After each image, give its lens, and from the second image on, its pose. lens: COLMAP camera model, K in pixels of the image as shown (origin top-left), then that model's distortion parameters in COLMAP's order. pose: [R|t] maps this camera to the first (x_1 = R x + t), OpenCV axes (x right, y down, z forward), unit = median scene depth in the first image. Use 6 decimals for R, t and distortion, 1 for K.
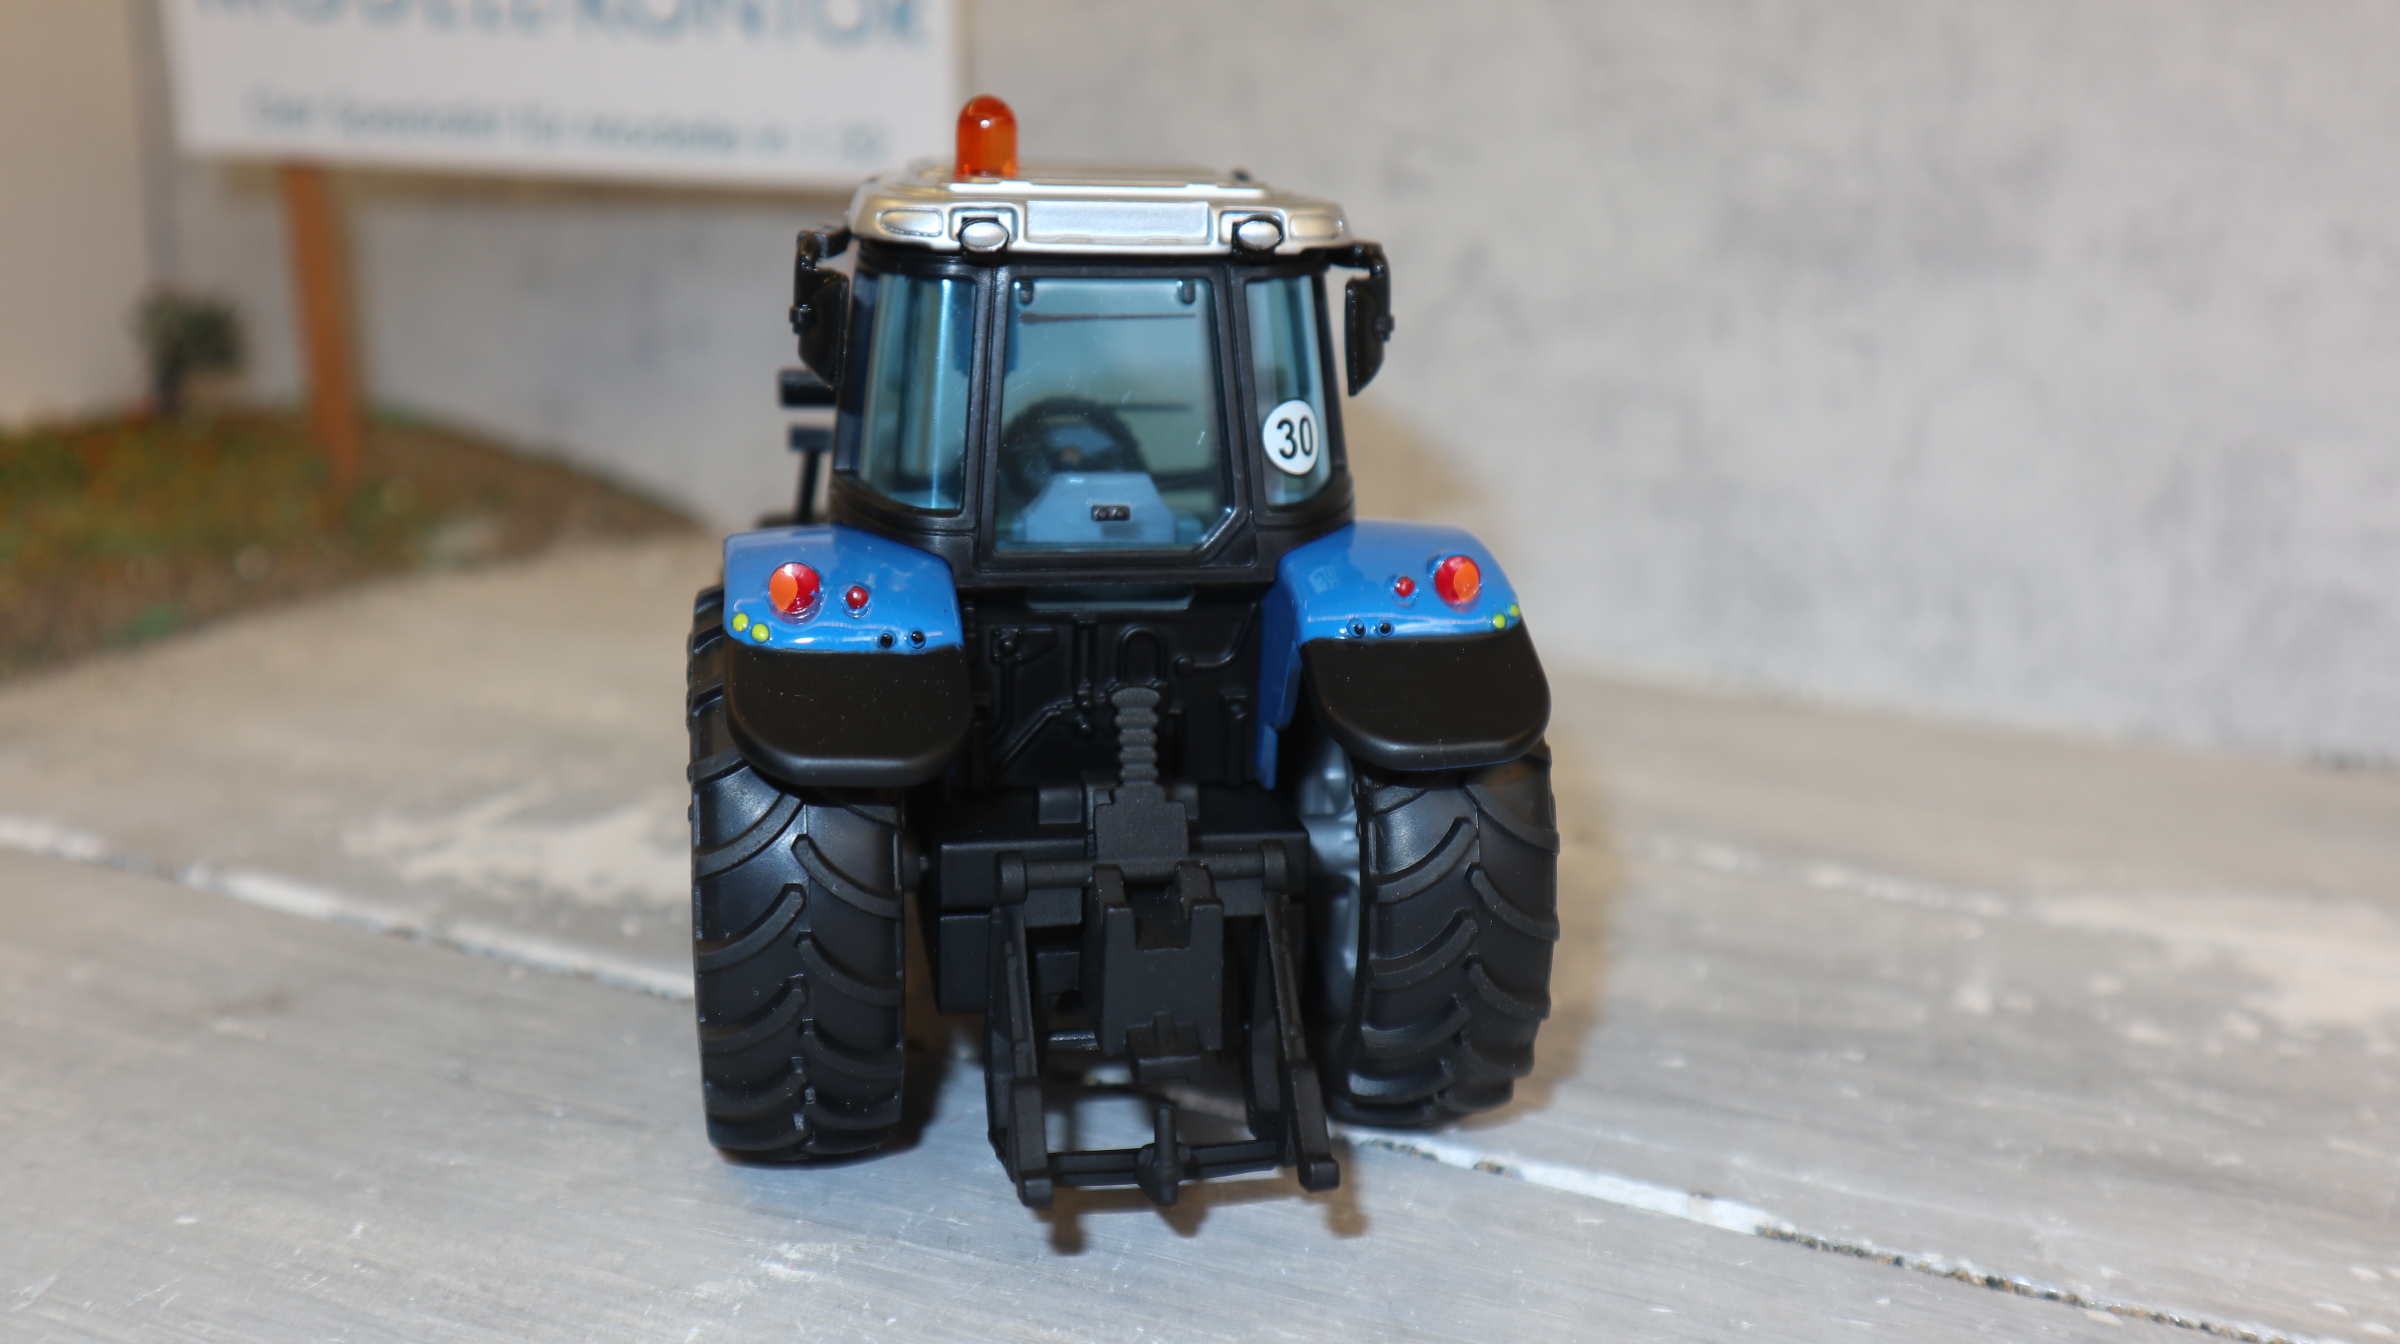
lens RADIAL K [[2542.3, 0, 1200.0], [0, 2542.3, 672.0], [0, 0, 1]] dist [-0.034837, 0.135871]
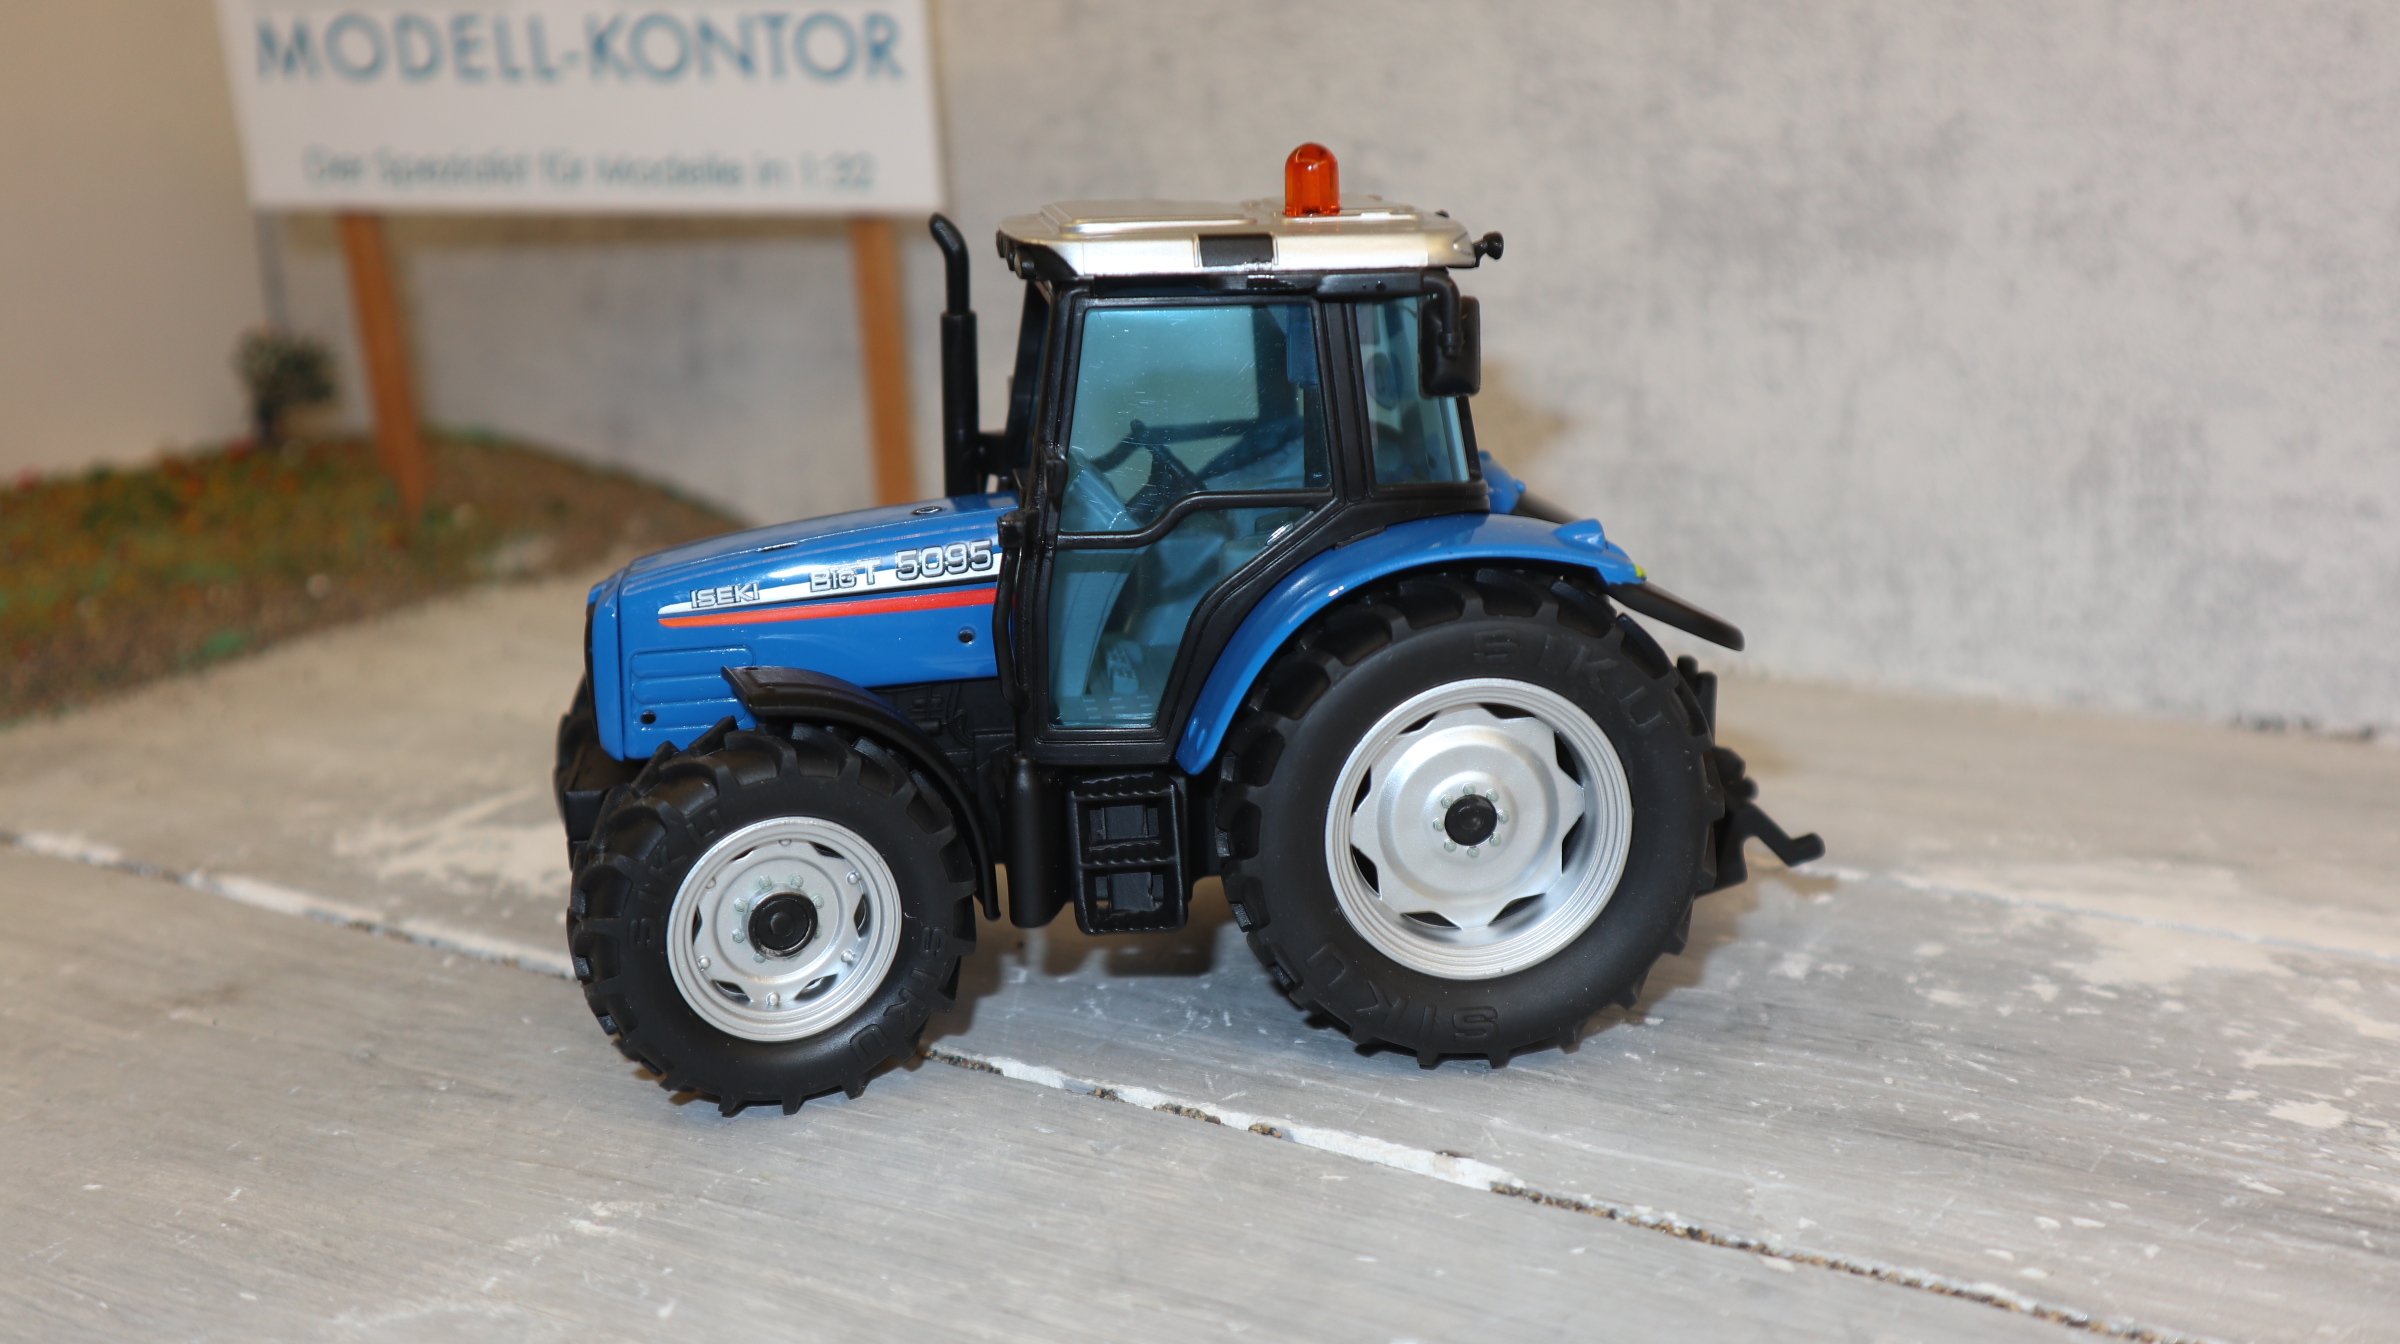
lens RADIAL K [[2524.9, 0, 1200.0], [0, 2524.9, 672.0], [0, 0, 1]] dist [-0.014516, 0.126745]
pose [[0.994528, -0.026521, -0.101044, 0.209203], [0.027769, 0.999554, 0.010957, -0.013672], [0.100709, -0.013703, 0.994822, -0.077443]]
